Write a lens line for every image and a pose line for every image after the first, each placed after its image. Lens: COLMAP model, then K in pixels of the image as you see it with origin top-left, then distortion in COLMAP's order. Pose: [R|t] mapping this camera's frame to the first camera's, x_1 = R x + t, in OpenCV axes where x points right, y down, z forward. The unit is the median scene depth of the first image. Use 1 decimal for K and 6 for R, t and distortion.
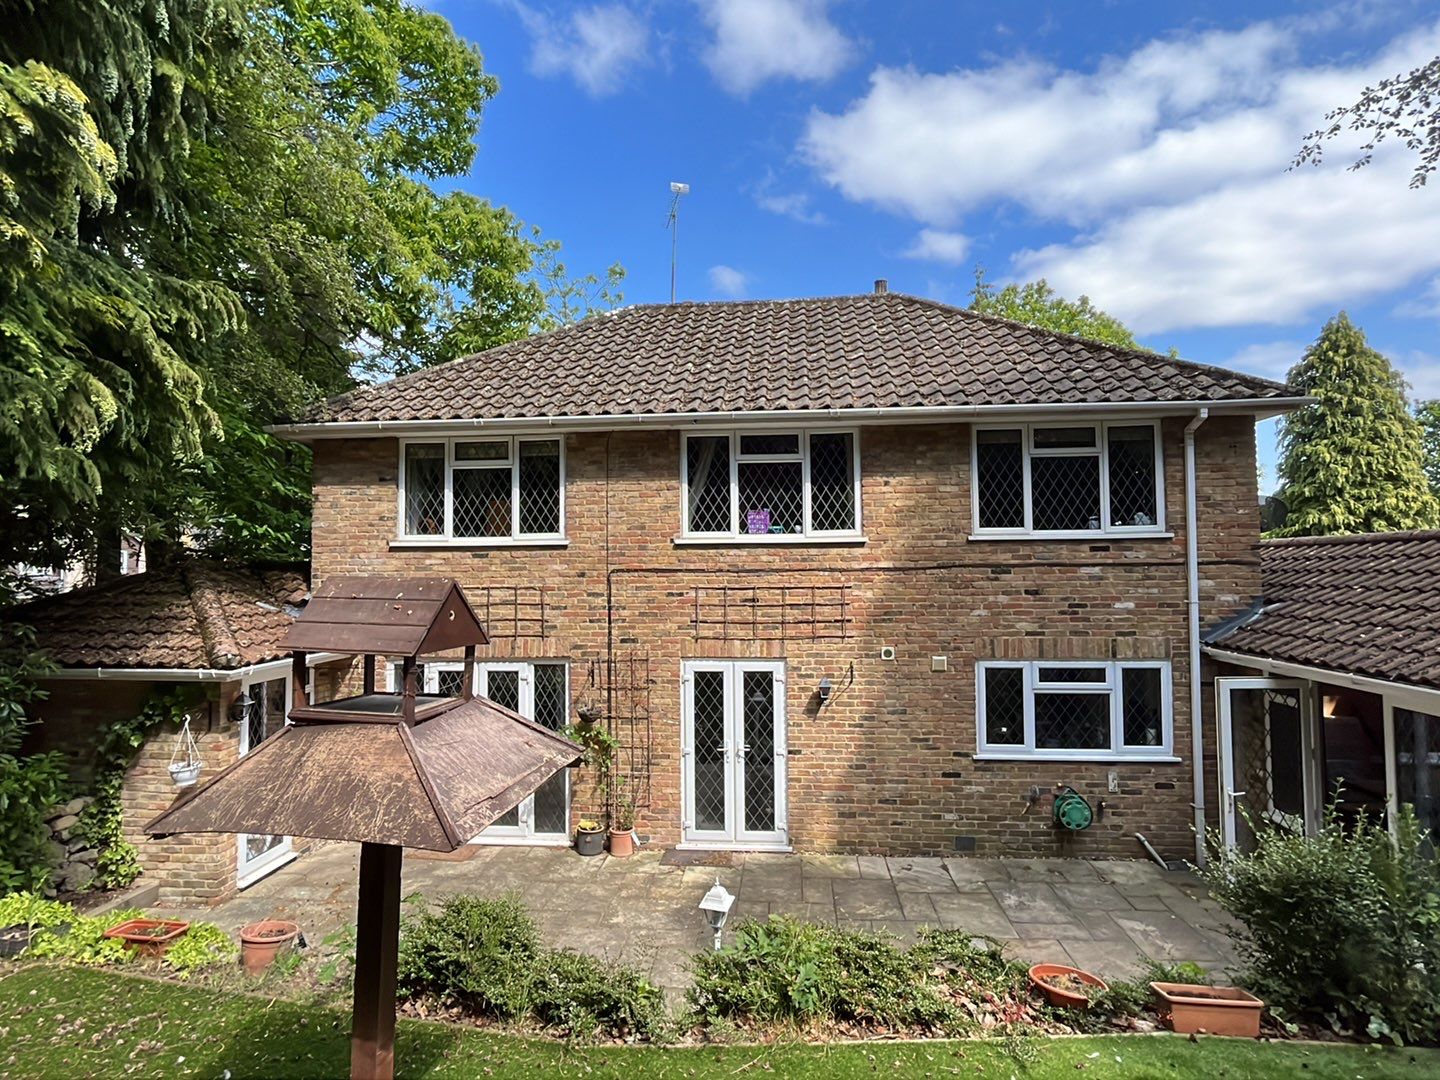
lens RADIAL K [[757.8, 0, 718.0], [0, 757.8, 542.7], [0, 0, 1]] dist [-0.003088, -0.000049]
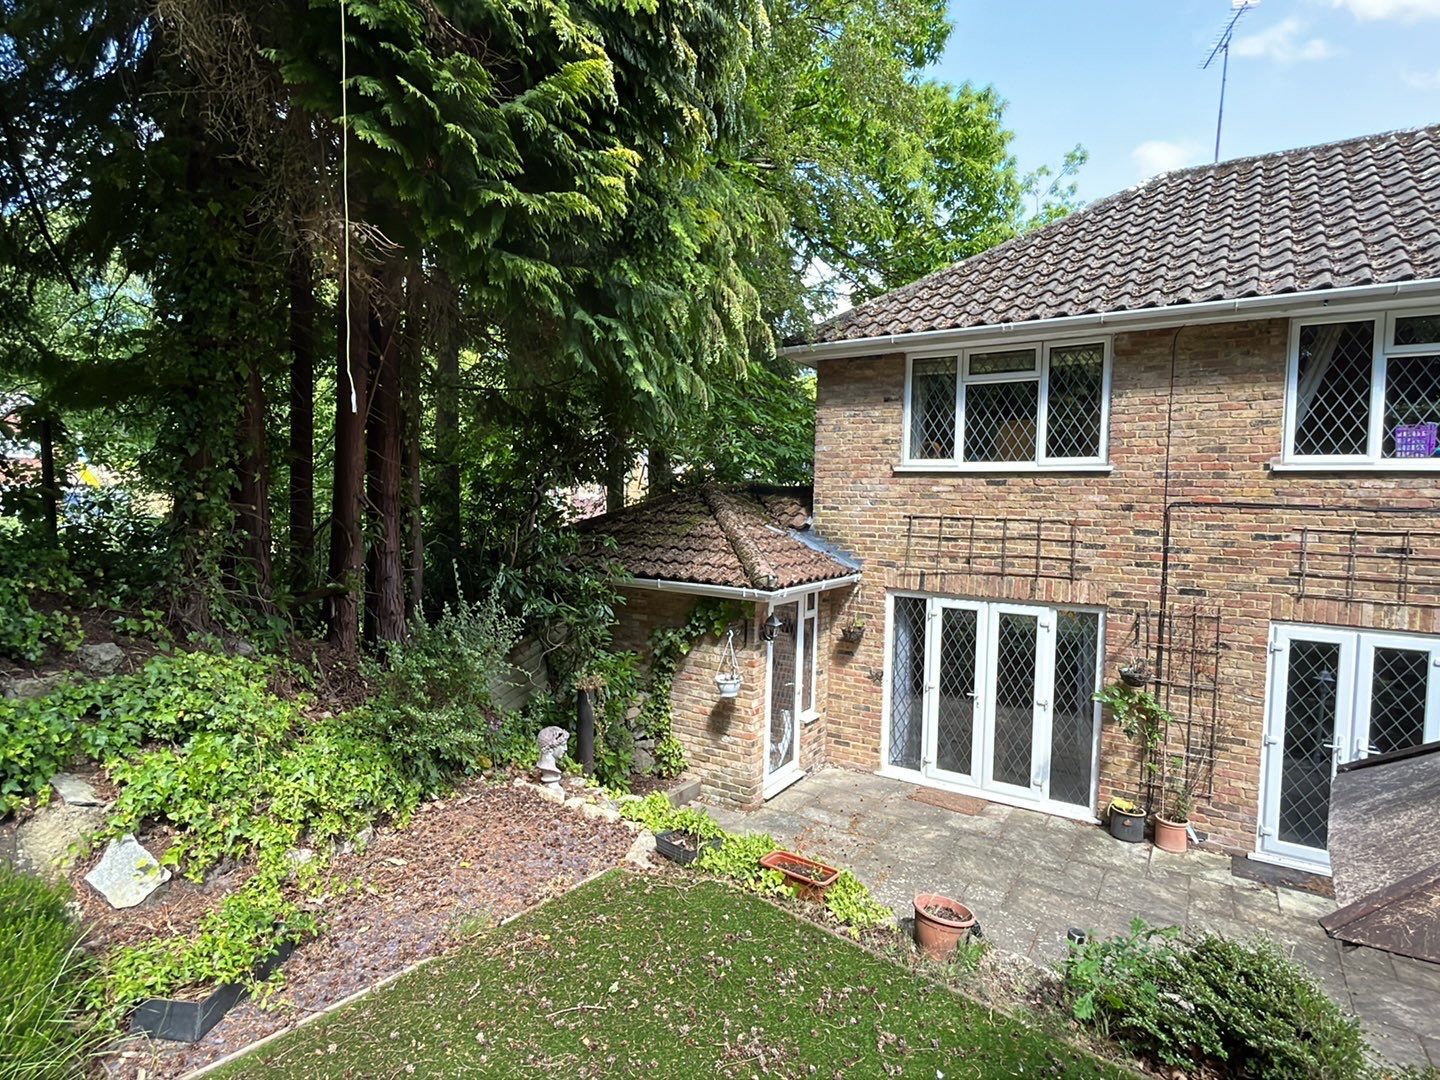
lens RADIAL K [[757.8, 0, 718.0], [0, 757.8, 542.7], [0, 0, 1]] dist [-0.003088, -0.000049]
pose [[0.882456, 0.052263, -0.467482, -0.192345], [-0.011163, 0.995856, 0.090260, 0.011068], [0.470262, -0.074432, 0.879383, 0.068774]]
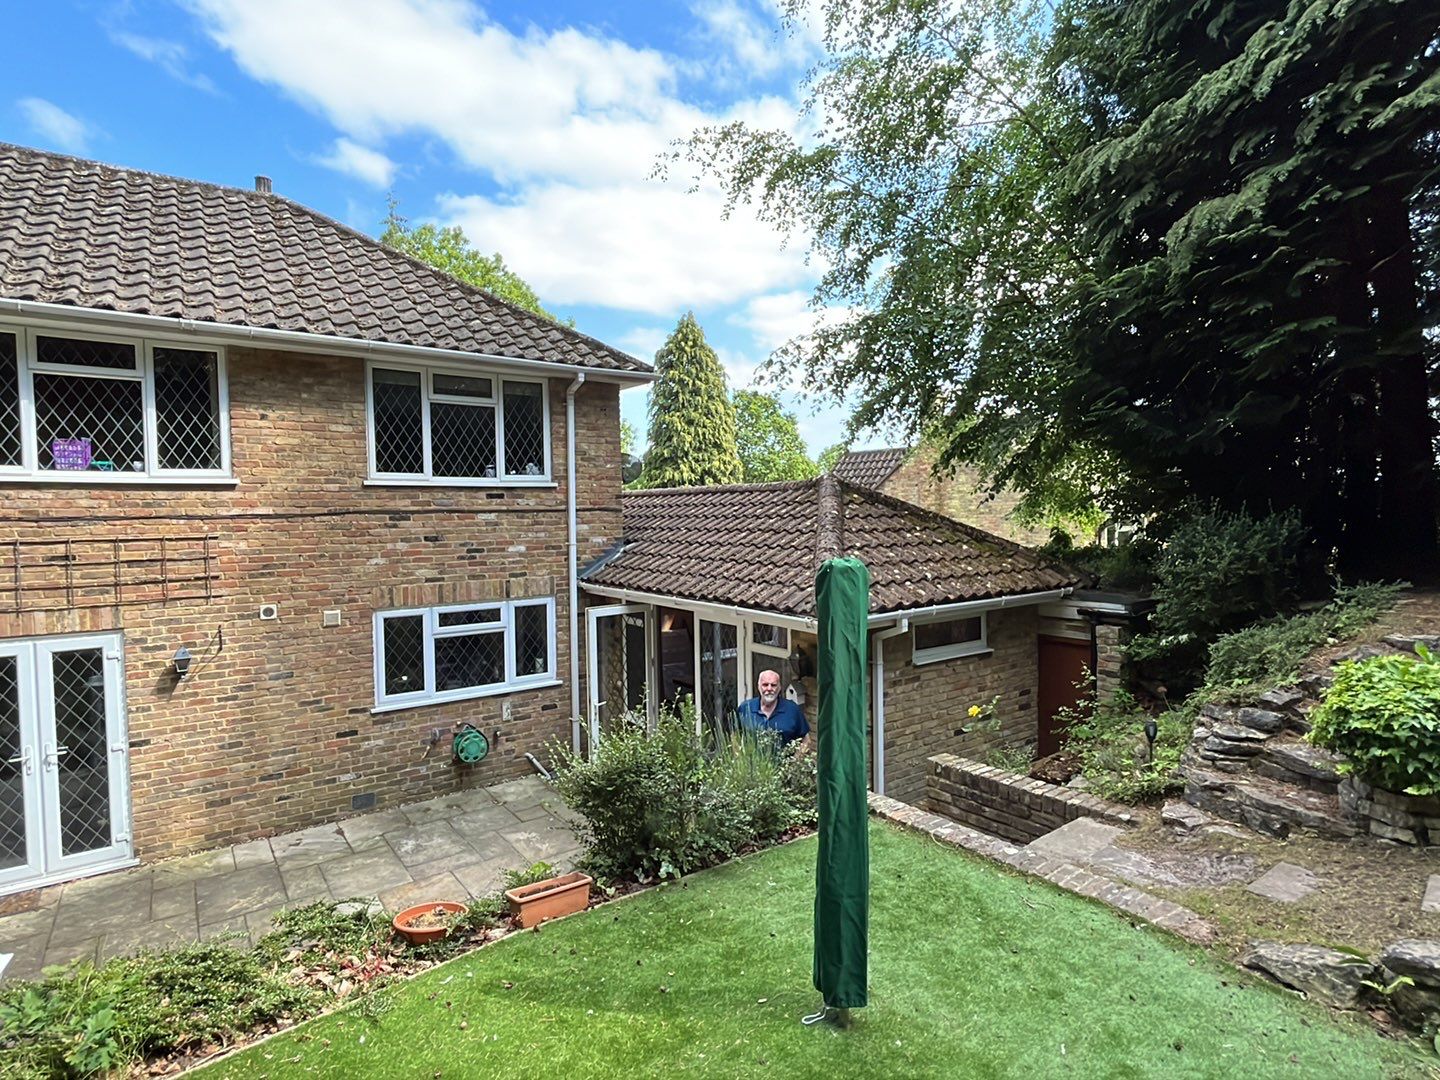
lens RADIAL K [[757.8, 0, 718.0], [0, 757.8, 542.7], [0, 0, 1]] dist [-0.003088, -0.000049]
pose [[0.748579, -0.027086, 0.662492, 0.034312], [-0.019182, 0.997862, 0.062473, 0.000894], [-0.662768, -0.059474, 0.746459, 0.002785]]
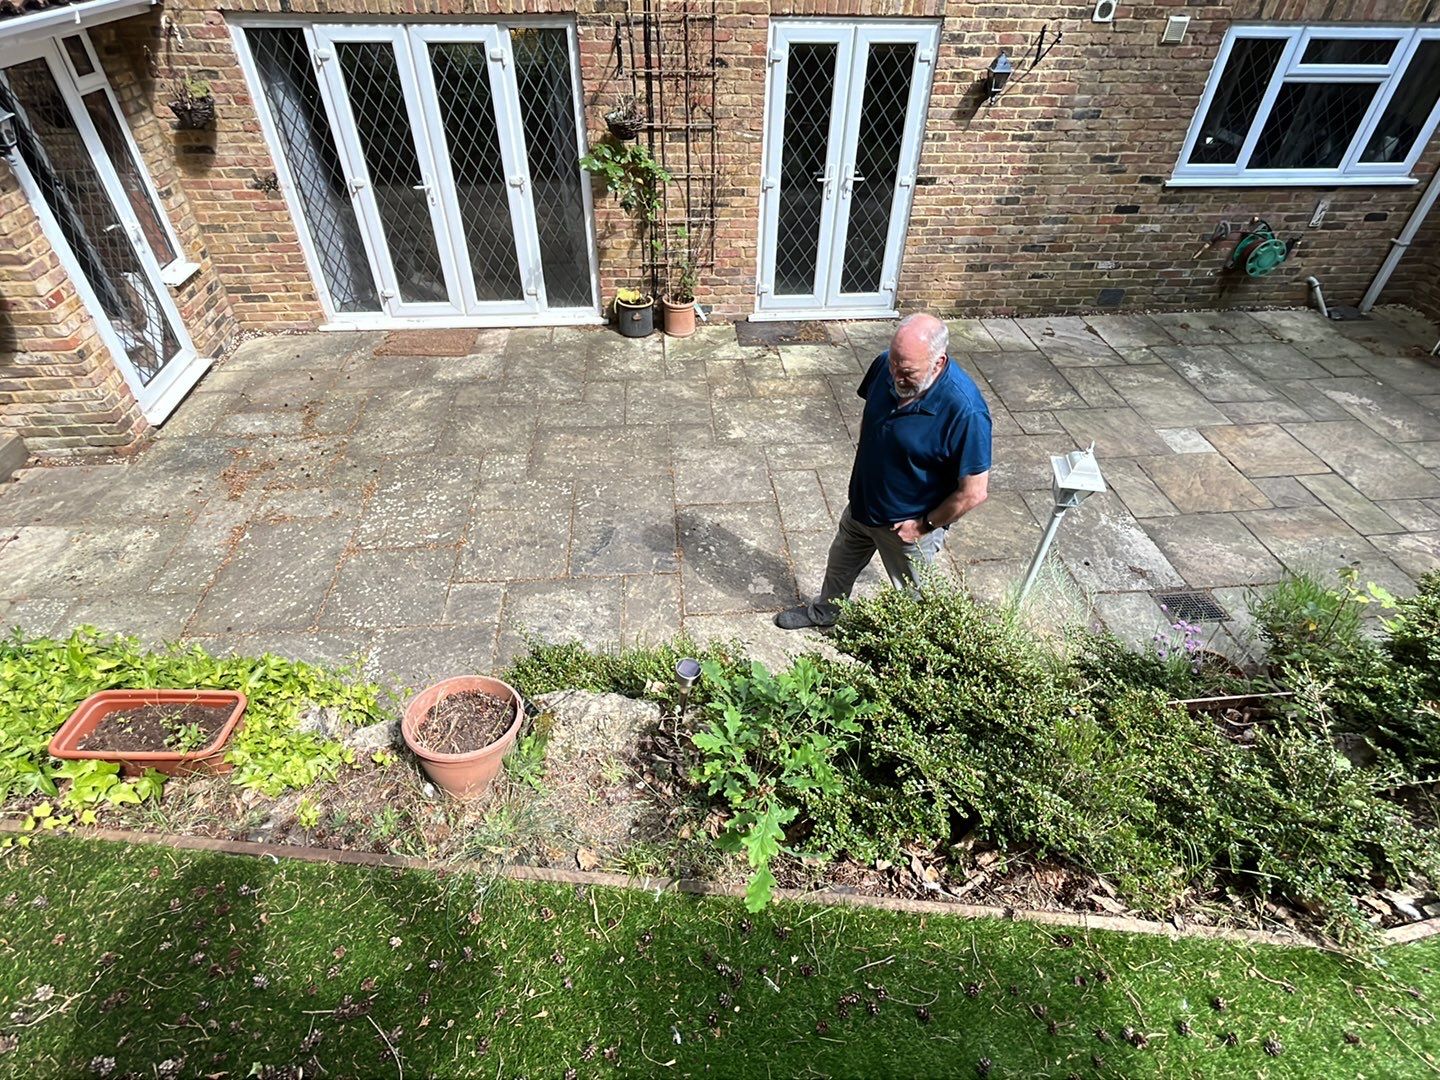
lens RADIAL K [[757.8, 0, 718.0], [0, 757.8, 542.7], [0, 0, 1]] dist [-0.003088, -0.000049]
pose [[0.983968, -0.097415, 0.149393, -0.219932], [-0.030341, 0.734008, 0.678463, 0.055919], [-0.175748, -0.672119, 0.719284, 0.315082]]
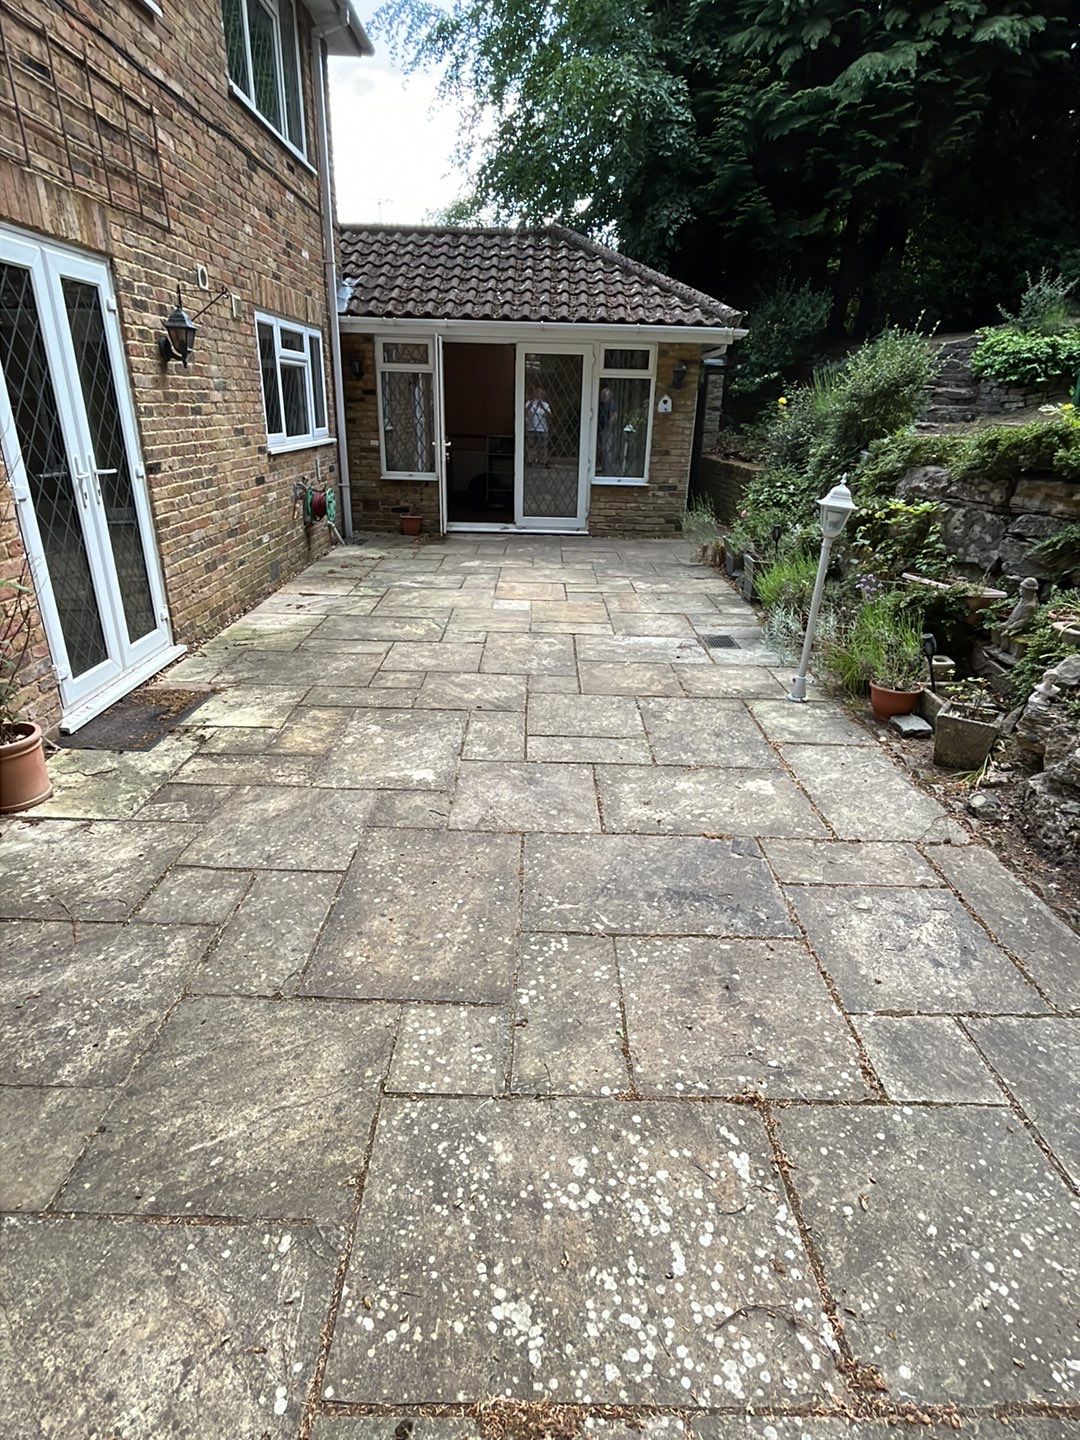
lens RADIAL K [[757.8, 0, 539.5], [0, 757.8, 719.4], [0, 0, 1]] dist [-0.003088, -0.000049]
pose [[-0.090052, -0.379533, 0.920785, -0.461315], [-0.062161, 0.924881, 0.375142, 0.224208], [-0.993995, -0.023454, -0.106879, 0.787818]]
